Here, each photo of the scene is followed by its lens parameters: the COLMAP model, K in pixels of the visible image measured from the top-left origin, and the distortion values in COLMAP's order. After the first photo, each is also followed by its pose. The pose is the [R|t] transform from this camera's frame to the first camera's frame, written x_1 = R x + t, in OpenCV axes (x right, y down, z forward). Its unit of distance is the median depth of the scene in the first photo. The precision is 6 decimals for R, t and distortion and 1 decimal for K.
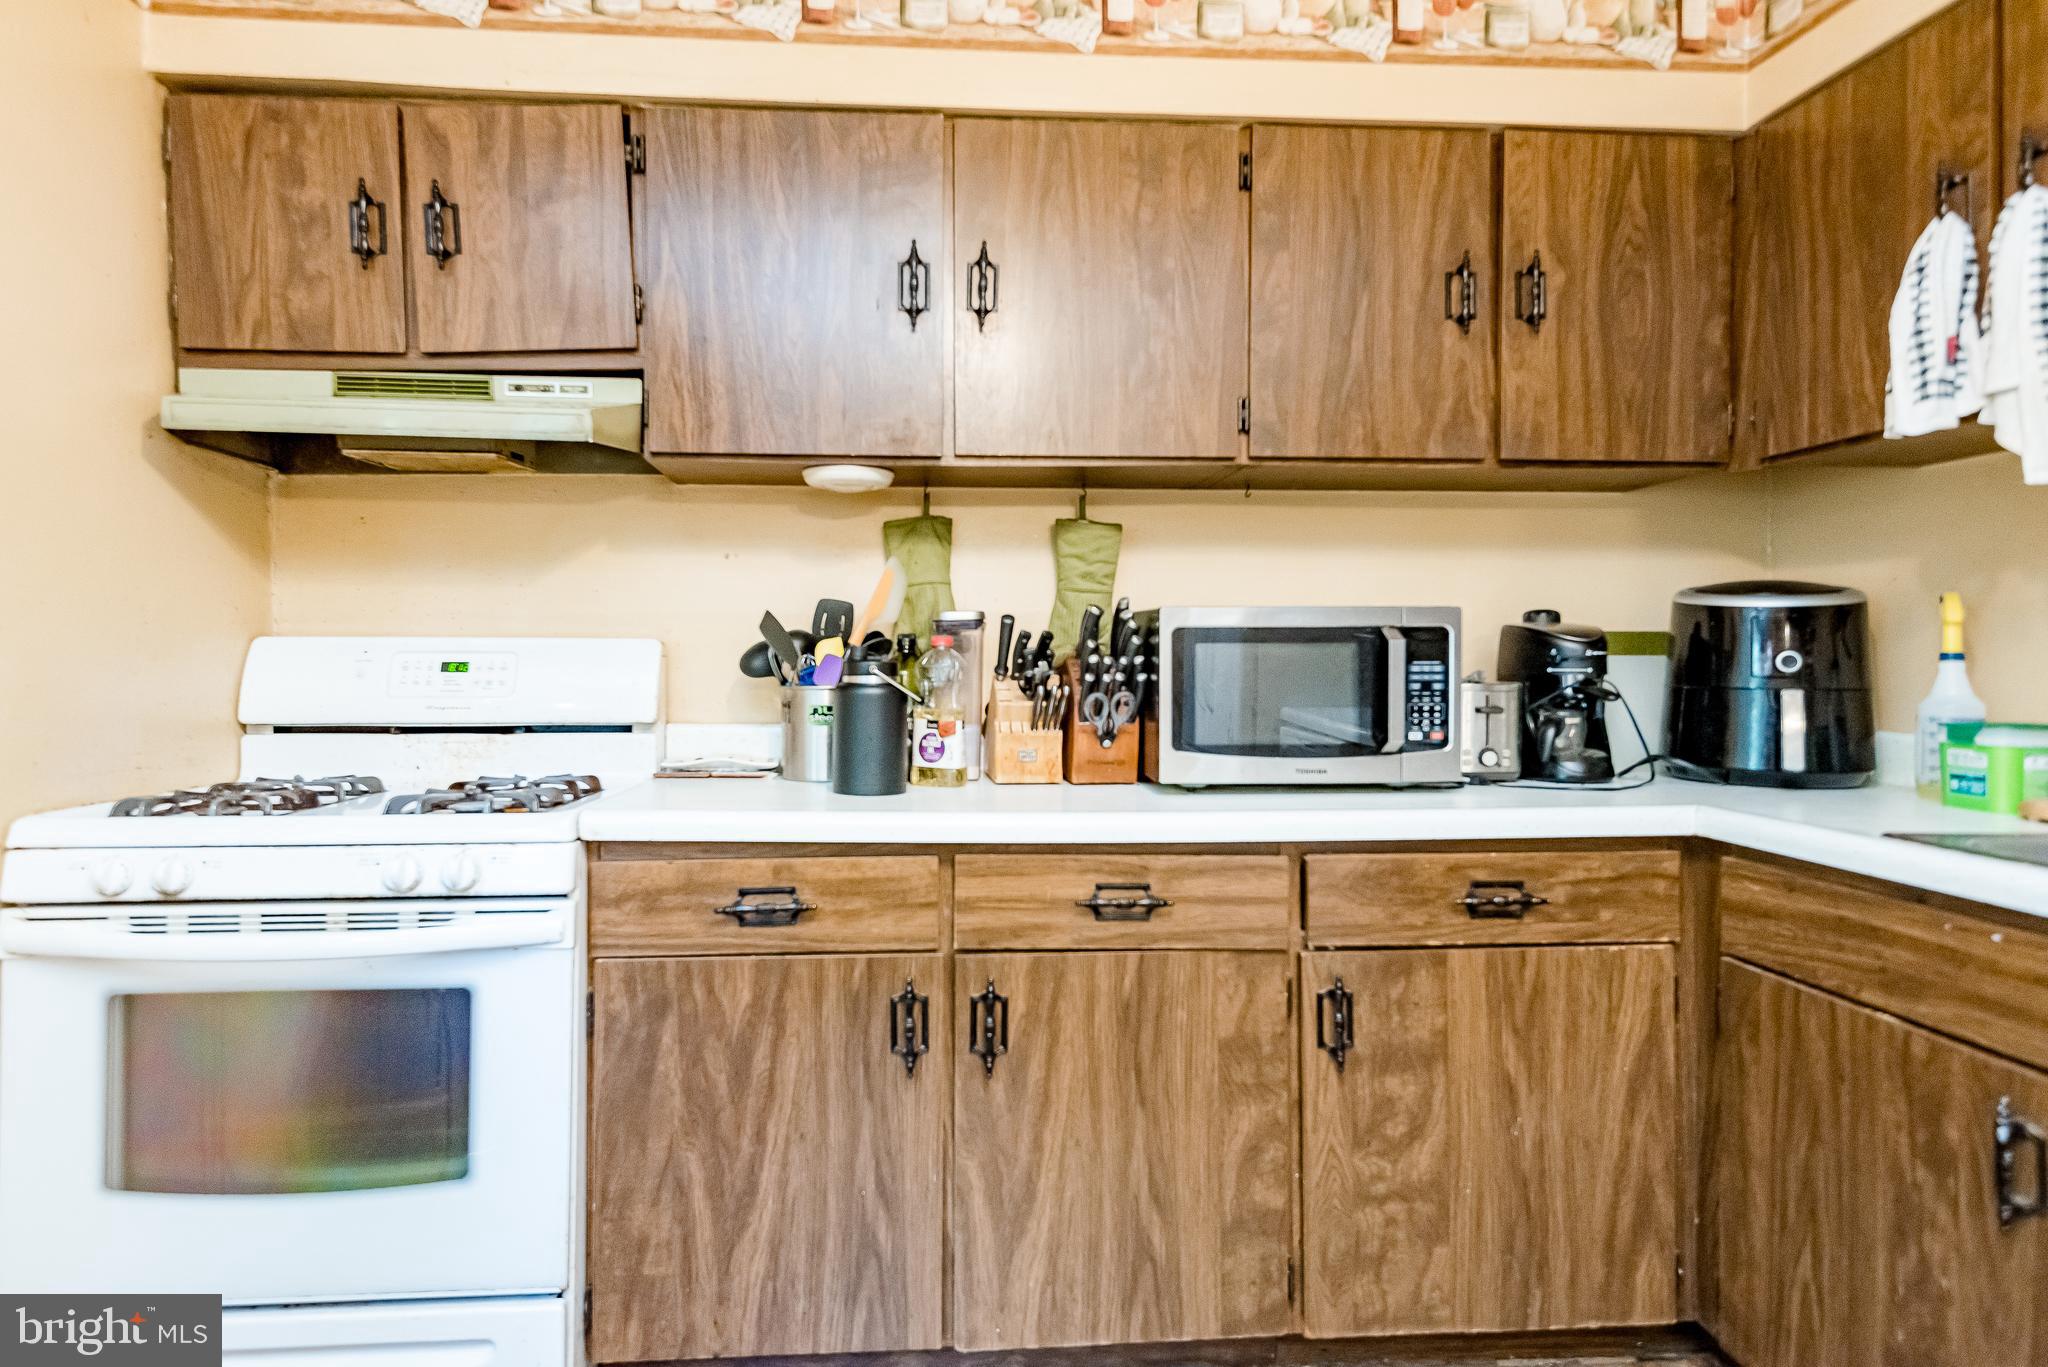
lens RADIAL K [[1194.0, 0, 987.0], [0, 1194.0, 667.1], [0, 0, 1]] dist [0.034525, -0.015078]
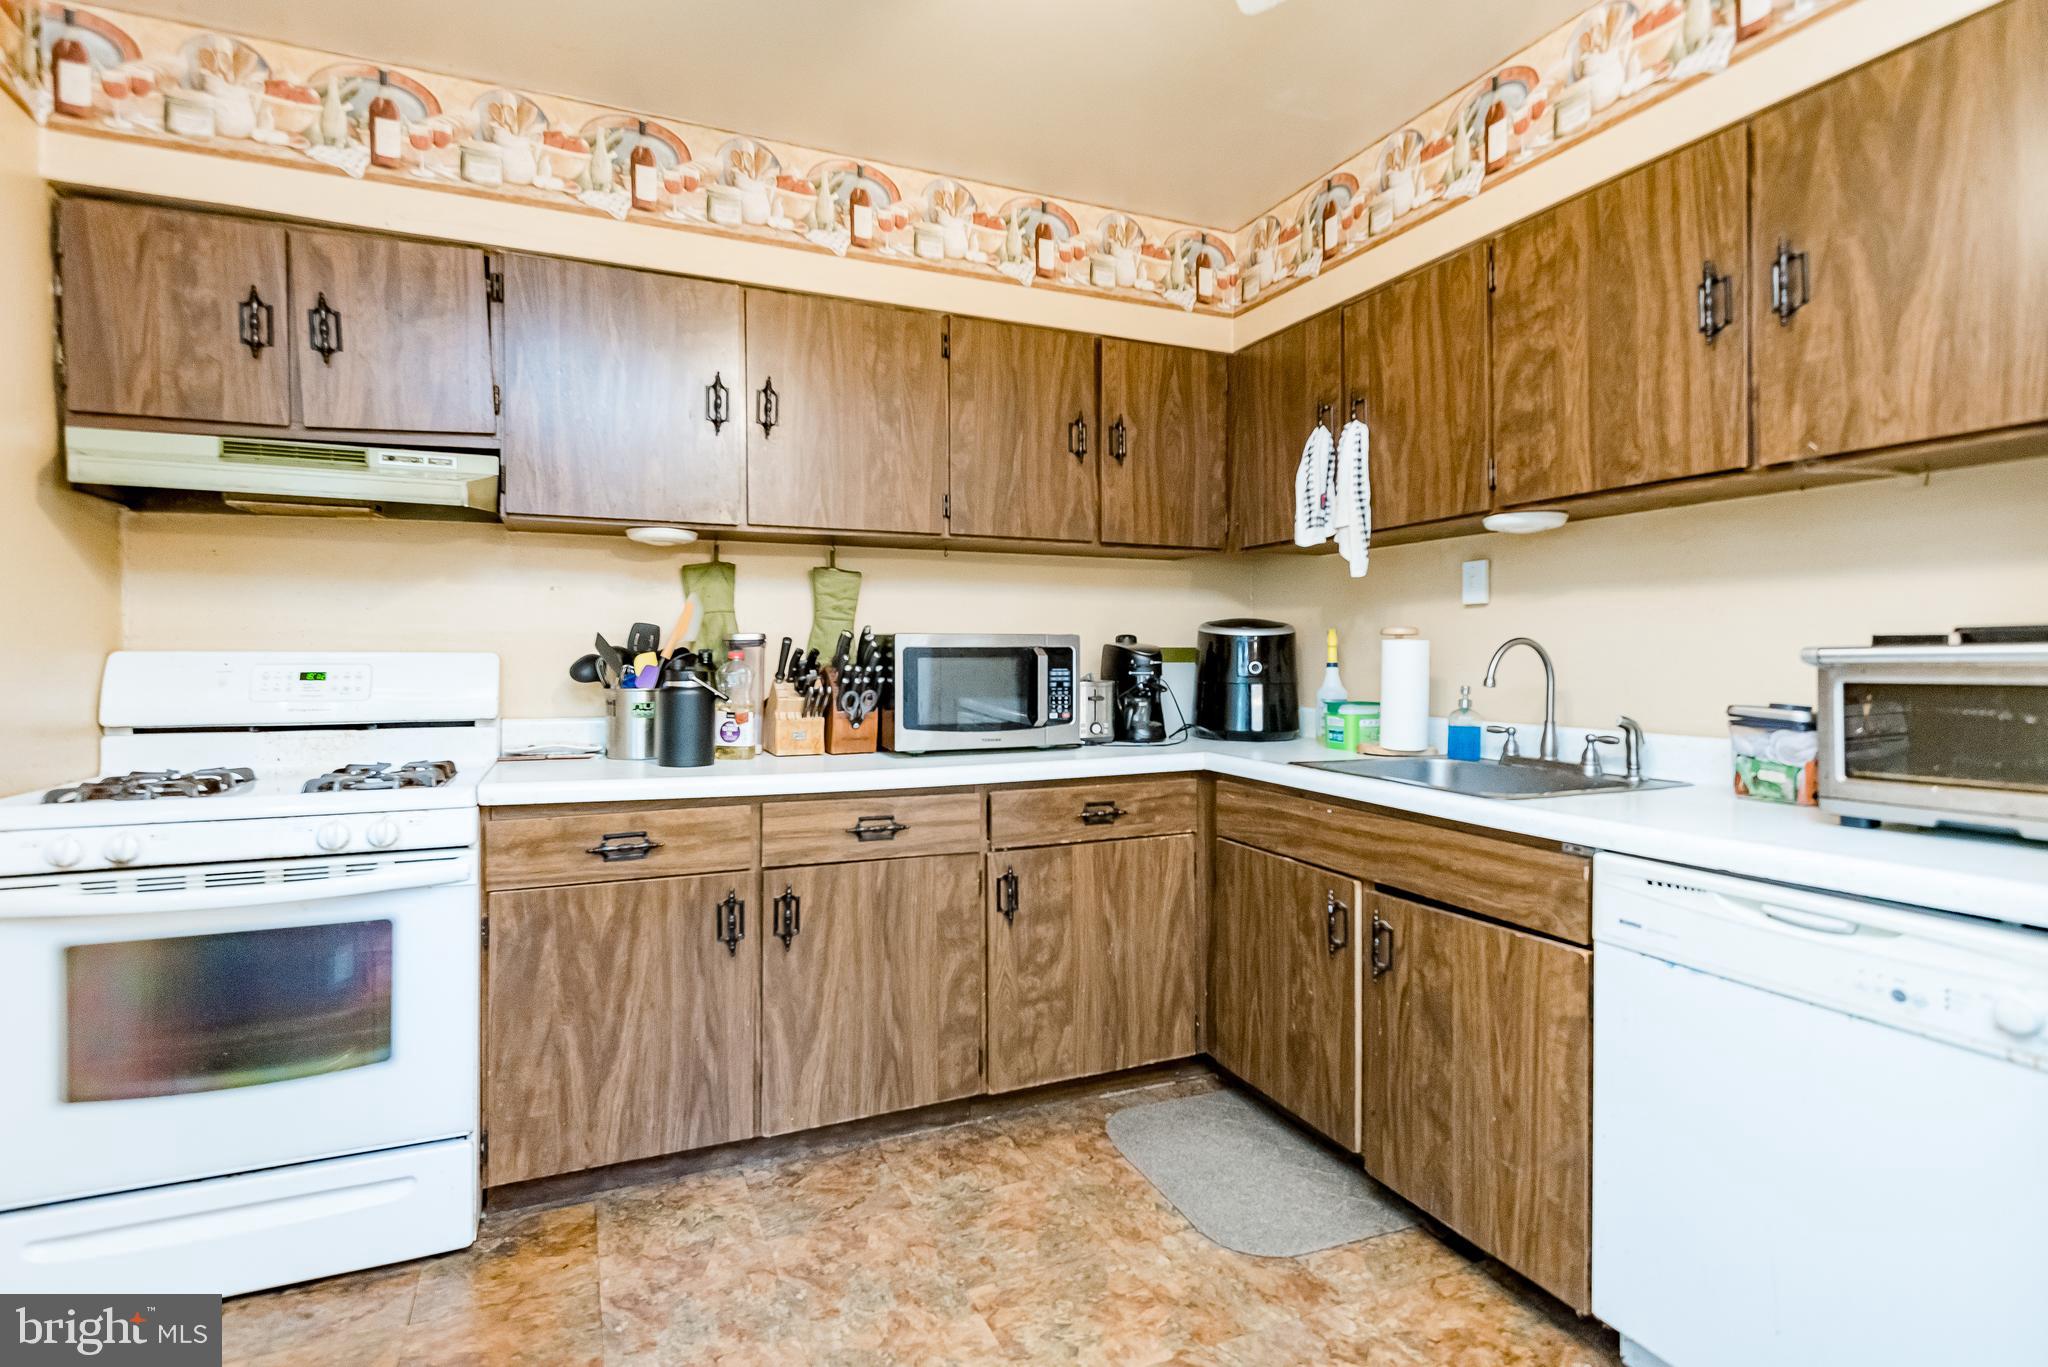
lens RADIAL K [[1043.6, 0, 1030.0], [0, 1043.6, 654.0], [0, 0, 1]] dist [0.006607, -0.002133]
pose [[0.946426, -0.002202, 0.322914, -0.119543], [0.003747, 0.999984, -0.004163, -0.018924], [-0.322900, 0.005150, 0.946419, -0.302417]]
